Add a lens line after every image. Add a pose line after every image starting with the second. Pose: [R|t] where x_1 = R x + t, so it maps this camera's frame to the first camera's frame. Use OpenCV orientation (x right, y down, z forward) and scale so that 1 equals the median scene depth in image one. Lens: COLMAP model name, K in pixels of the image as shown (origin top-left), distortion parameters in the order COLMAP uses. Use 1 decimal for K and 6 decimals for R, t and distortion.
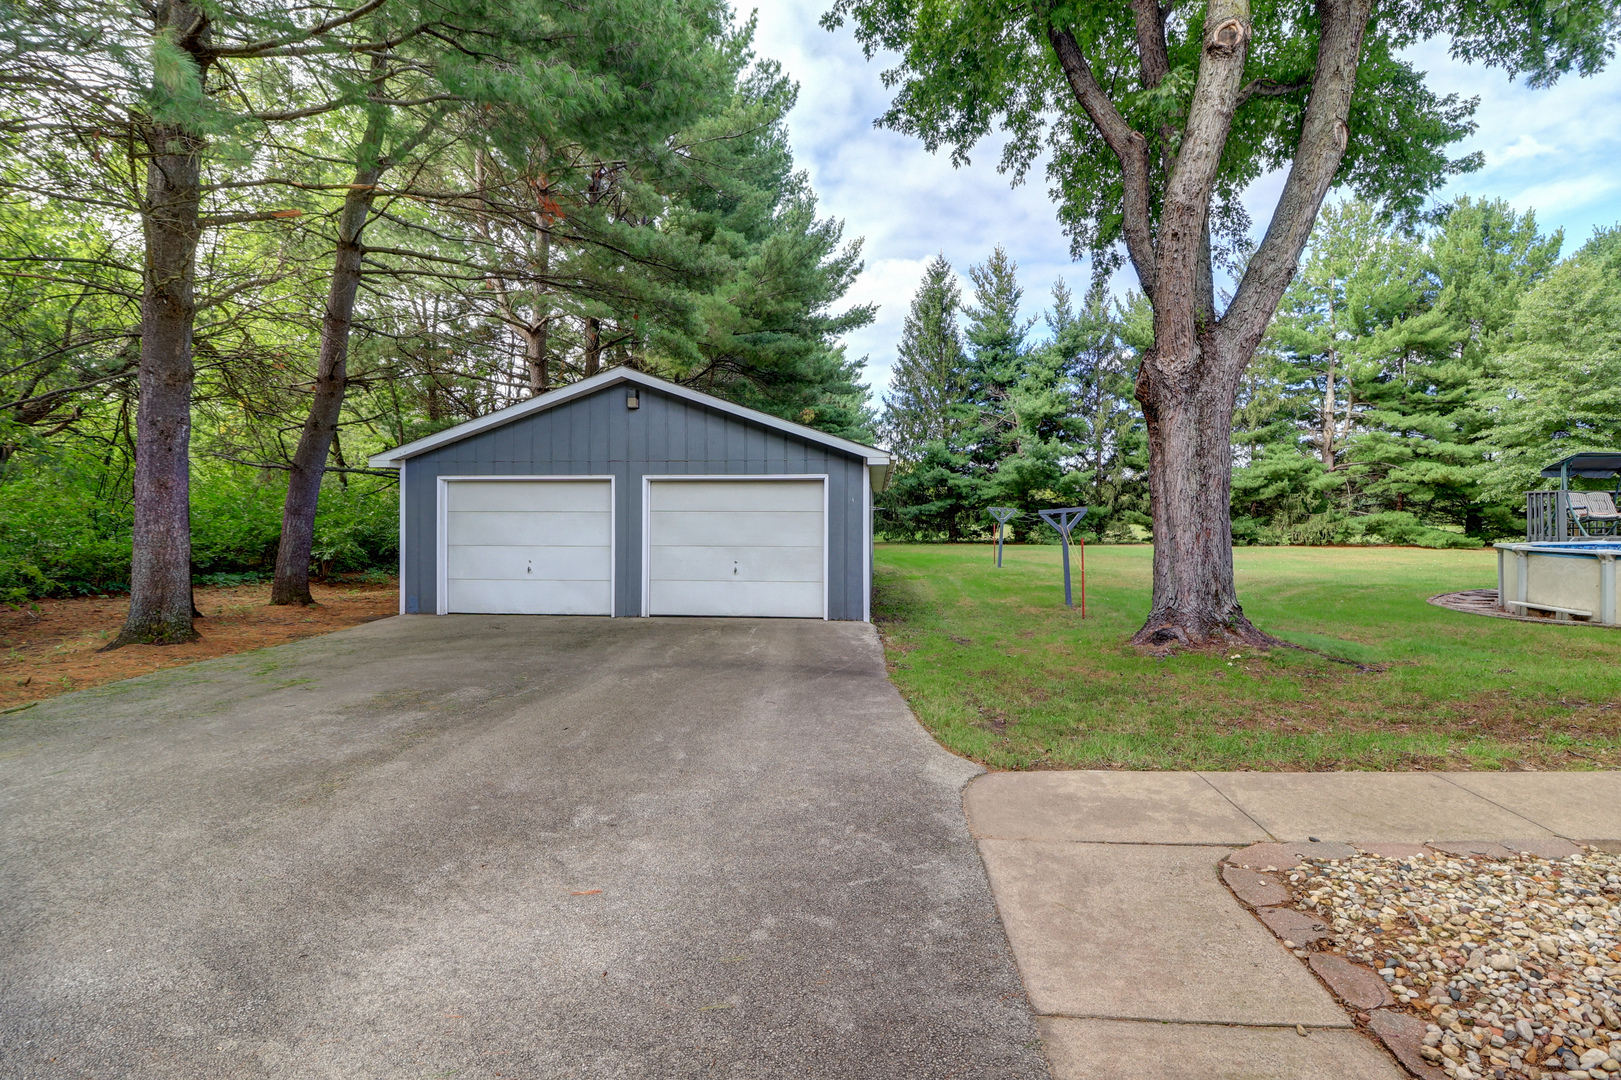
lens RADIAL K [[743.1, 0, 817.5], [0, 743.1, 530.9], [0, 0, 1]] dist [-0.012944, -0.002380]
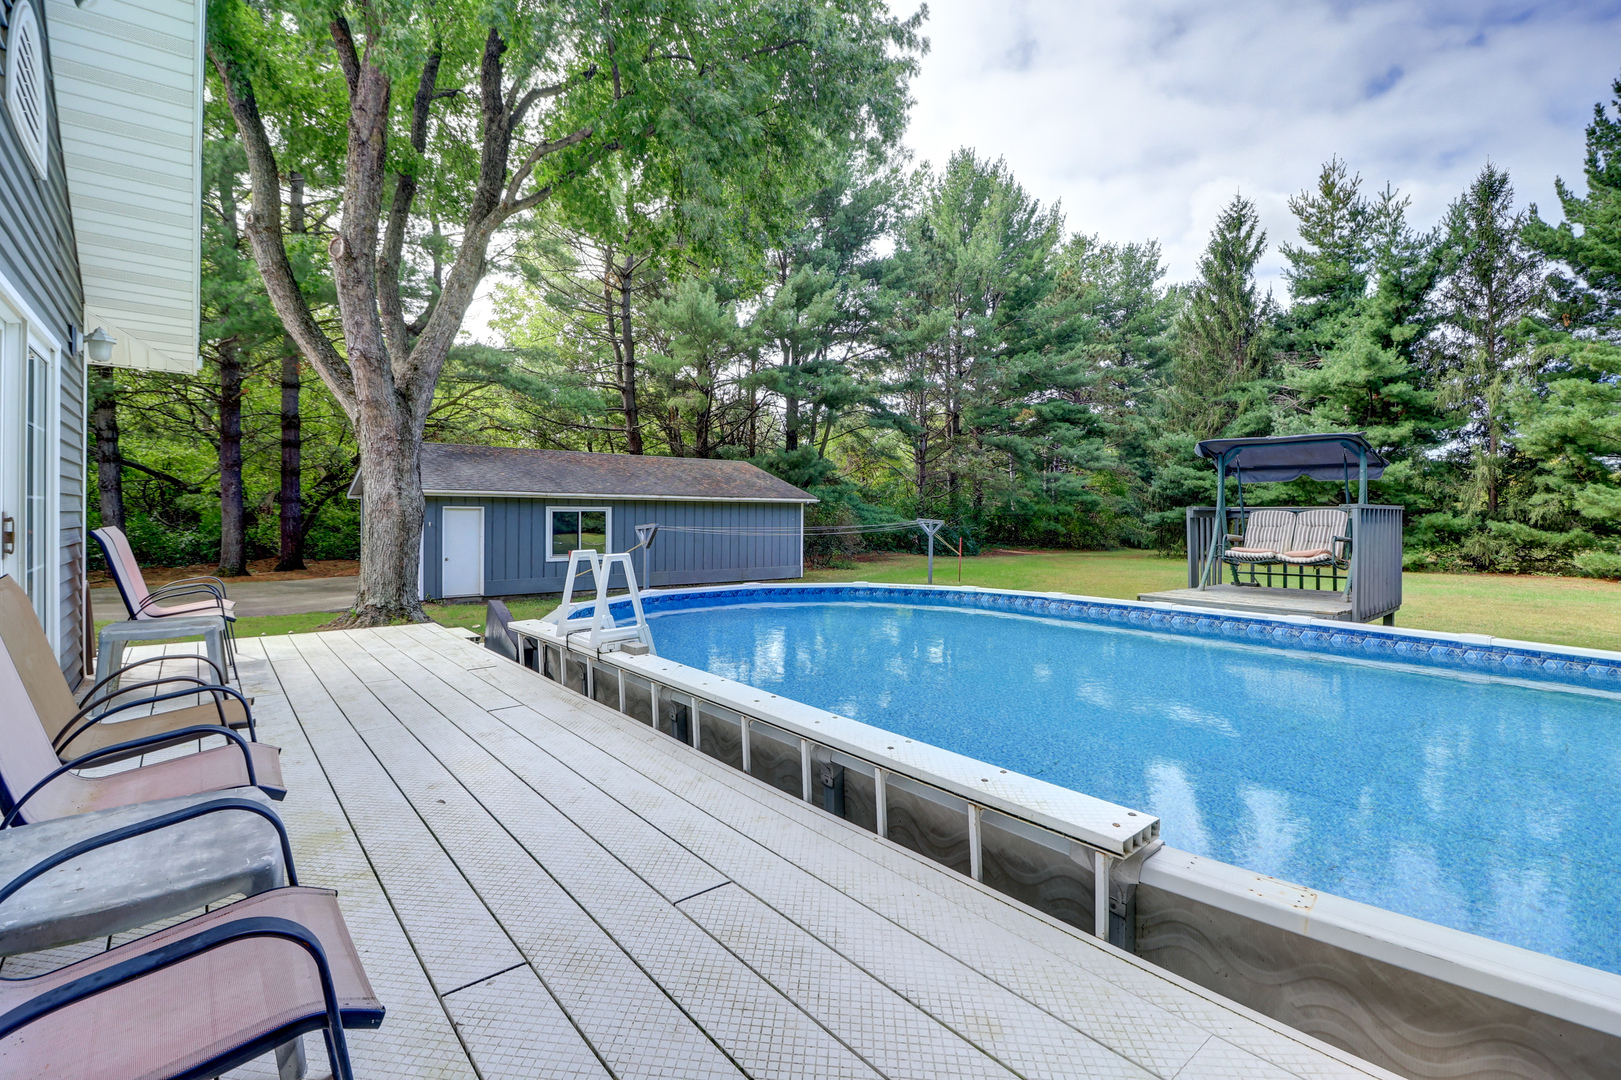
lens RADIAL K [[743.1, 0, 813.8], [0, 743.1, 530.5], [0, 0, 1]] dist [-0.012944, -0.002380]
pose [[0.694917, 0.027576, -0.718561, 0.492715], [-0.025924, 0.999576, 0.013289, -0.012771], [0.718622, 0.009394, 0.695337, 0.143102]]
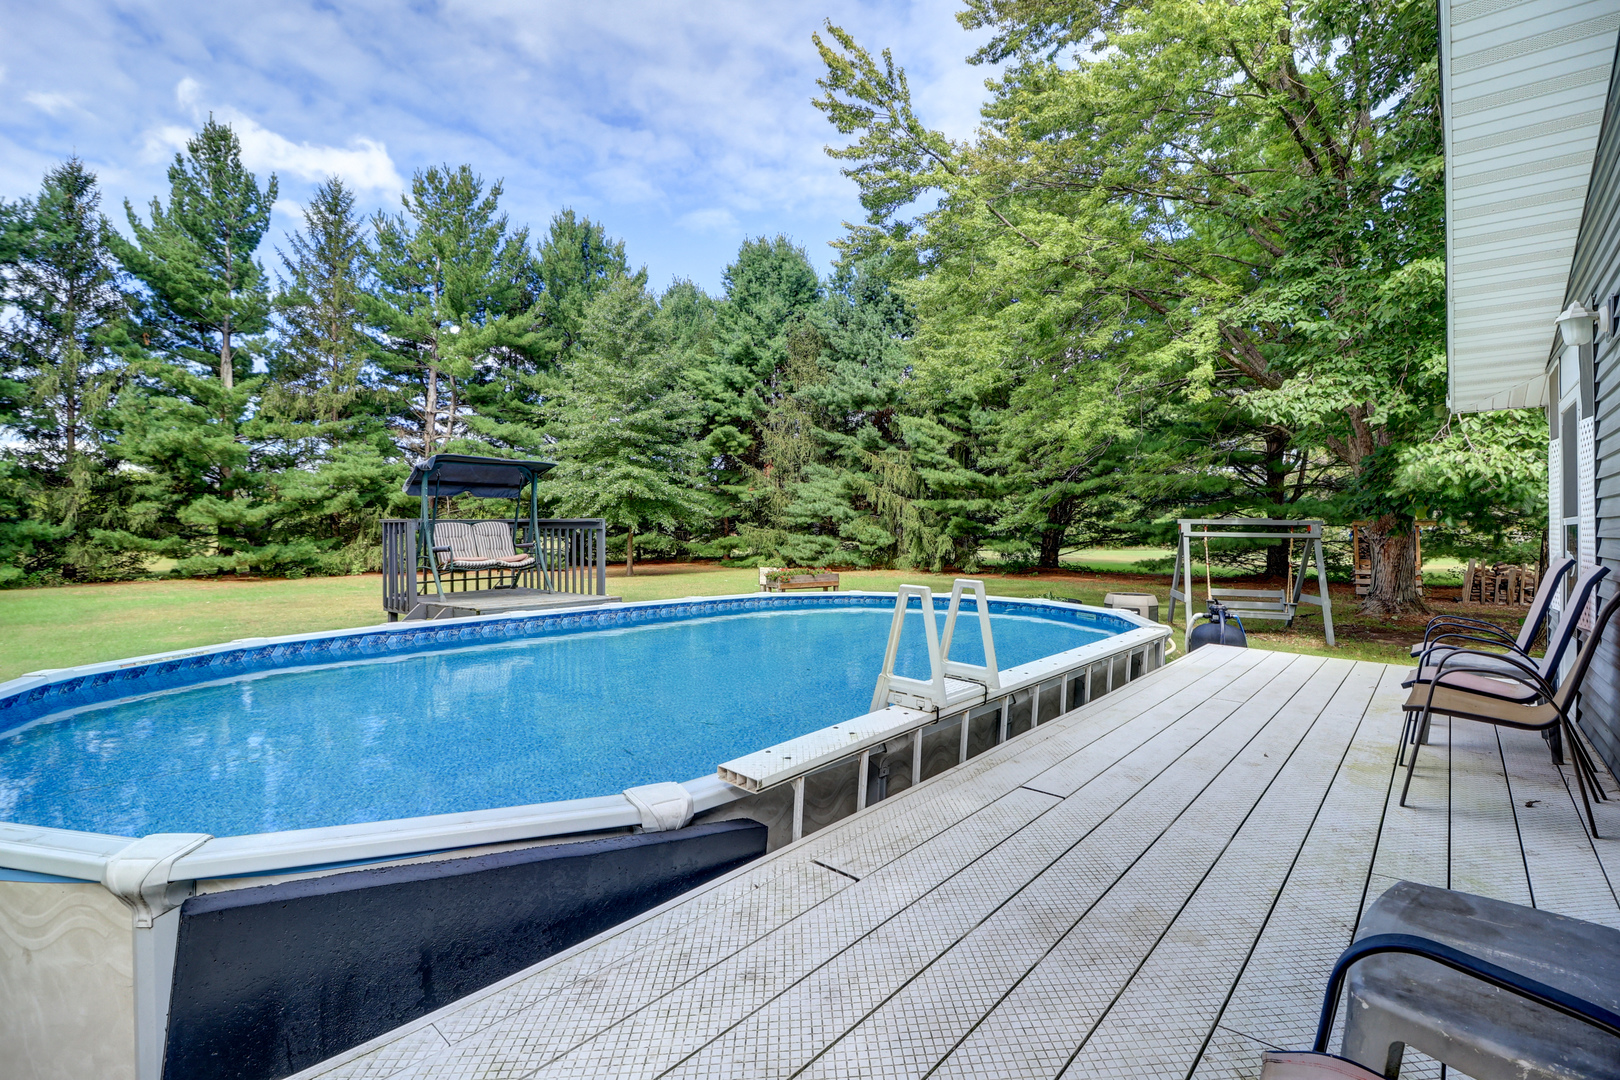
lens RADIAL K [[742.6, 0, 809.3], [0, 742.6, 529.7], [0, 0, 1]] dist [-0.012944, -0.002380]
pose [[0.599660, 0.001476, 0.800254, 0.295450], [0.012739, 0.999854, -0.011390, -0.012553], [-0.800154, 0.017024, 0.599553, 0.160250]]
